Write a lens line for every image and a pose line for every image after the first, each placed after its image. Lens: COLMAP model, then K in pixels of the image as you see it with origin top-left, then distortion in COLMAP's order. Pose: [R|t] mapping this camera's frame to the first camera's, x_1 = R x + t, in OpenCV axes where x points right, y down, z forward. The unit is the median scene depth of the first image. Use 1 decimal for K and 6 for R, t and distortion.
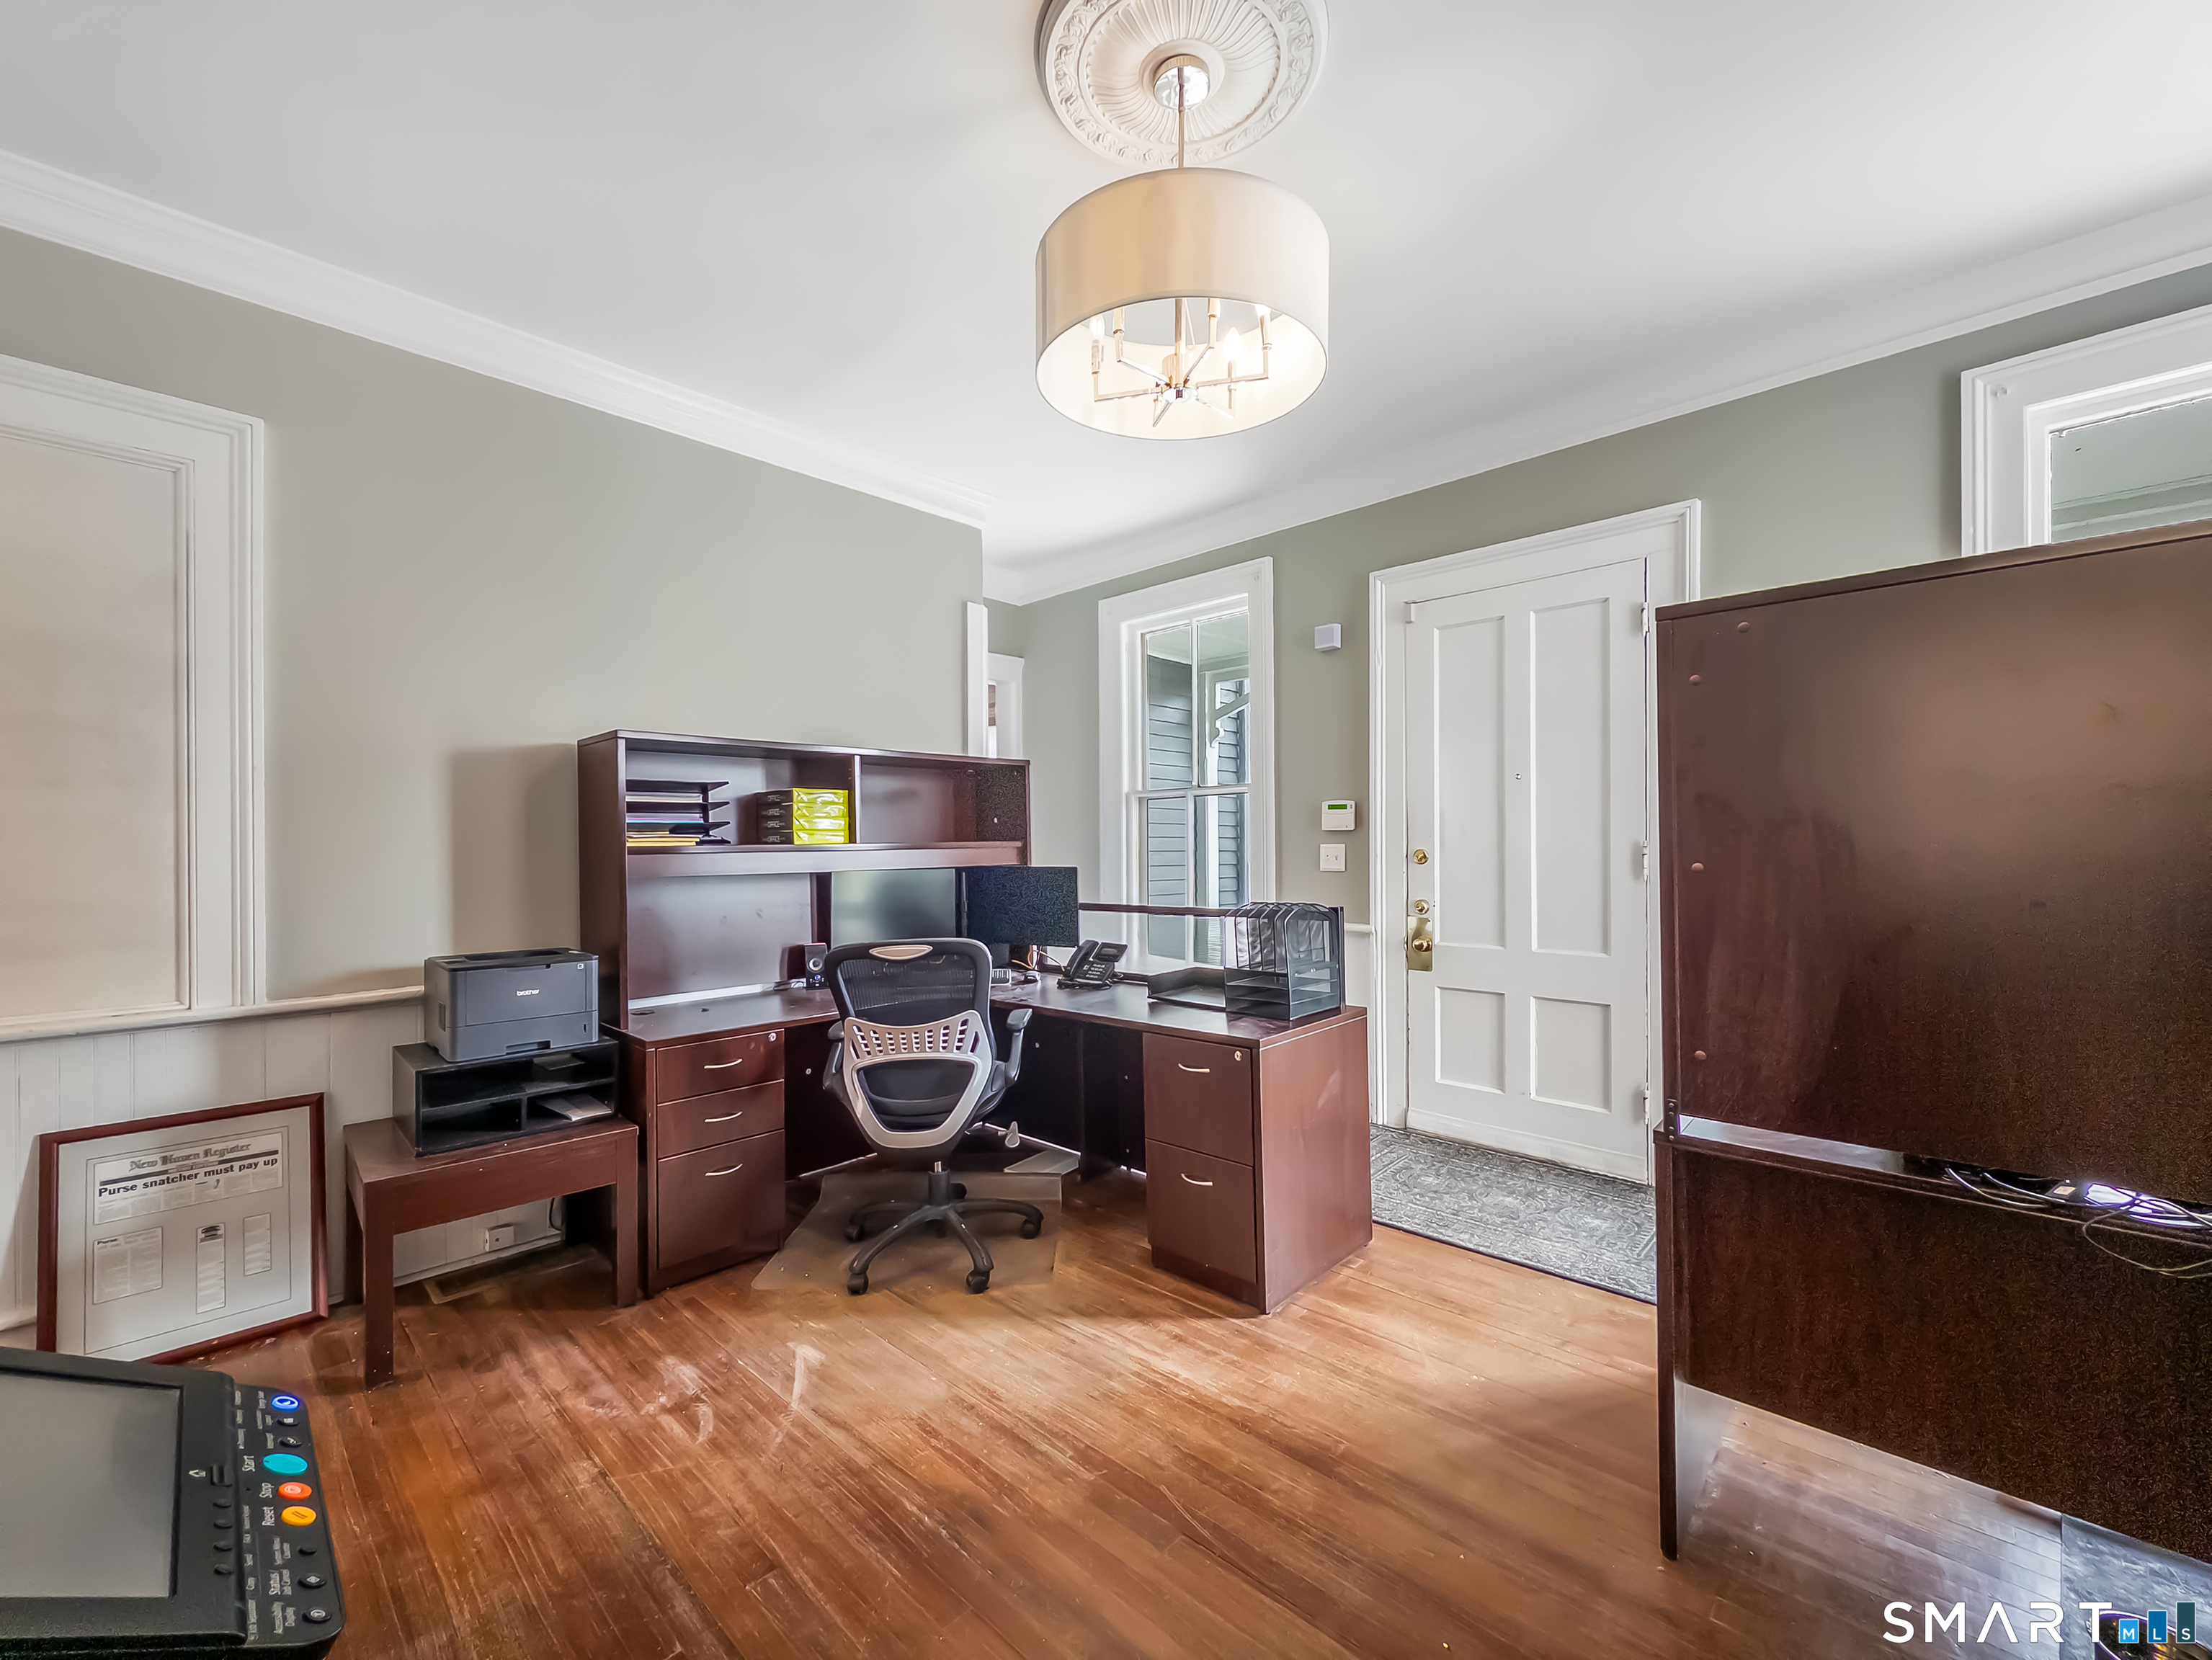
lens RADIAL K [[884.4, 0, 1105.4], [0, 884.4, 837.9], [0, 0, 1]] dist [0.000104, 0.000044]
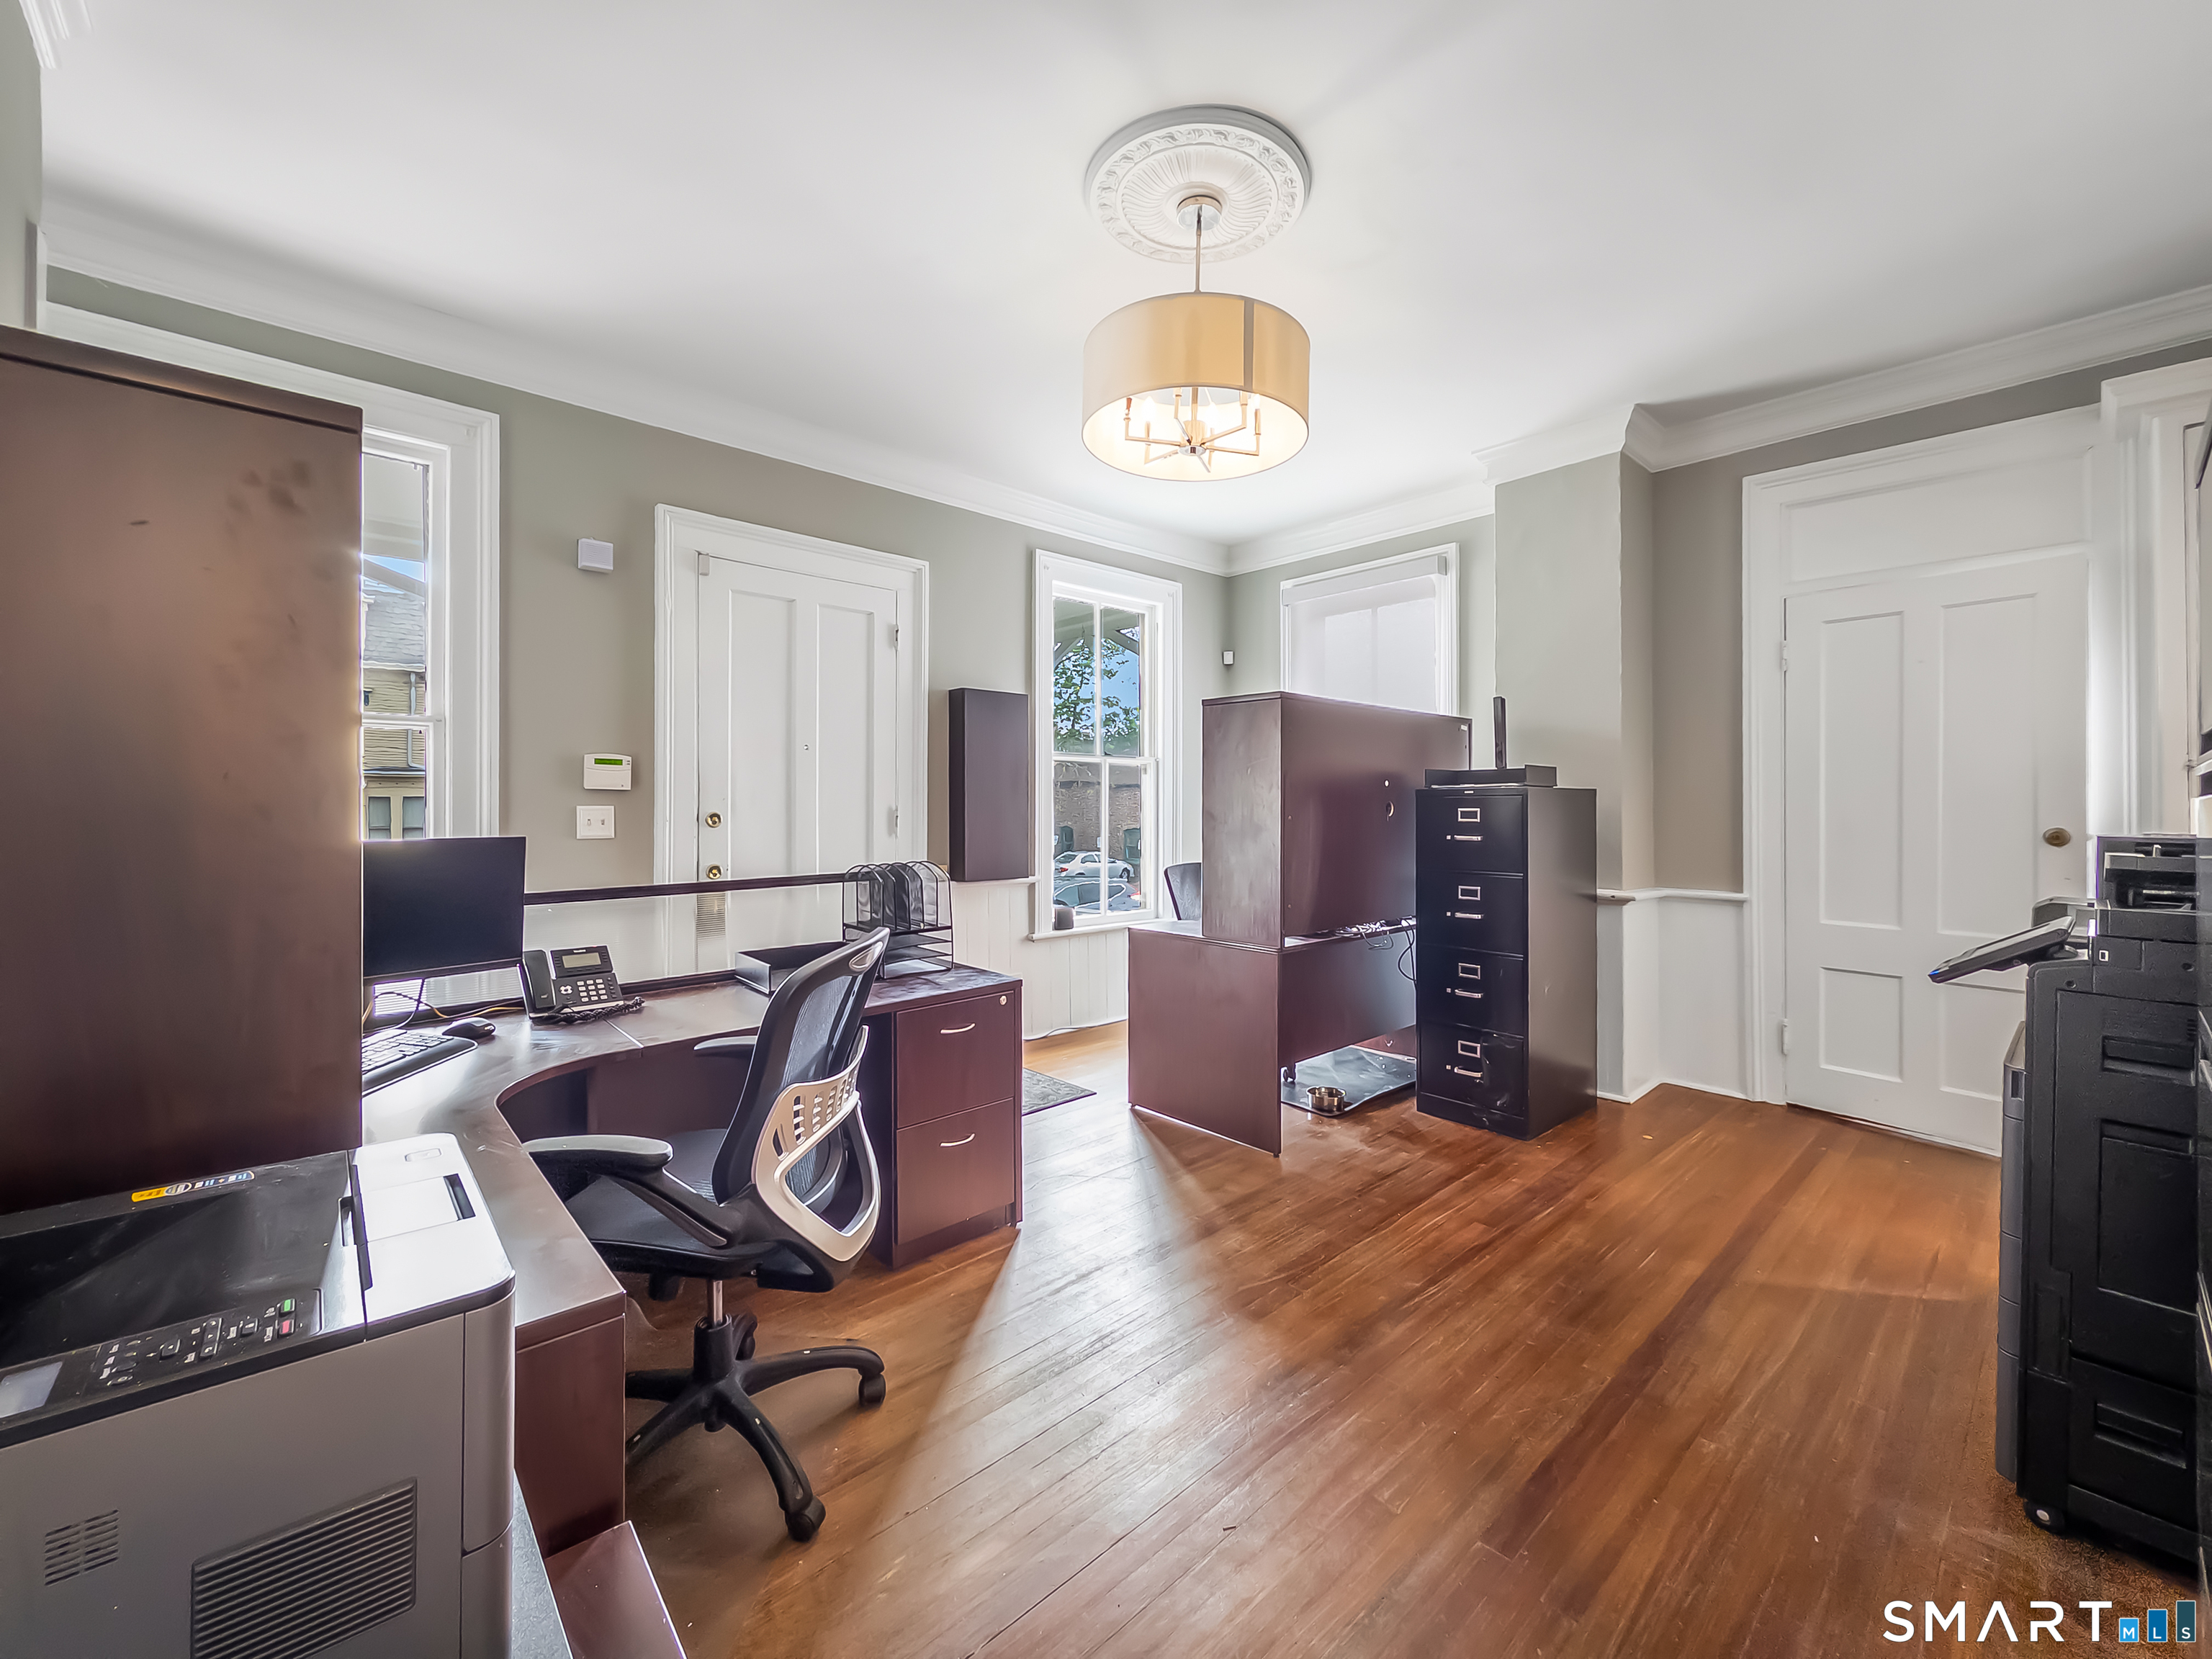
lens RADIAL K [[891.8, 0, 1103.1], [0, 891.8, 803.0], [0, 0, 1]] dist [-0.000018, 0.000132]
pose [[0.084587, 0.014777, 0.996307, -0.884952], [-0.009777, 0.999854, -0.013999, 0.018826], [-0.996368, -0.008556, 0.084719, 0.749899]]
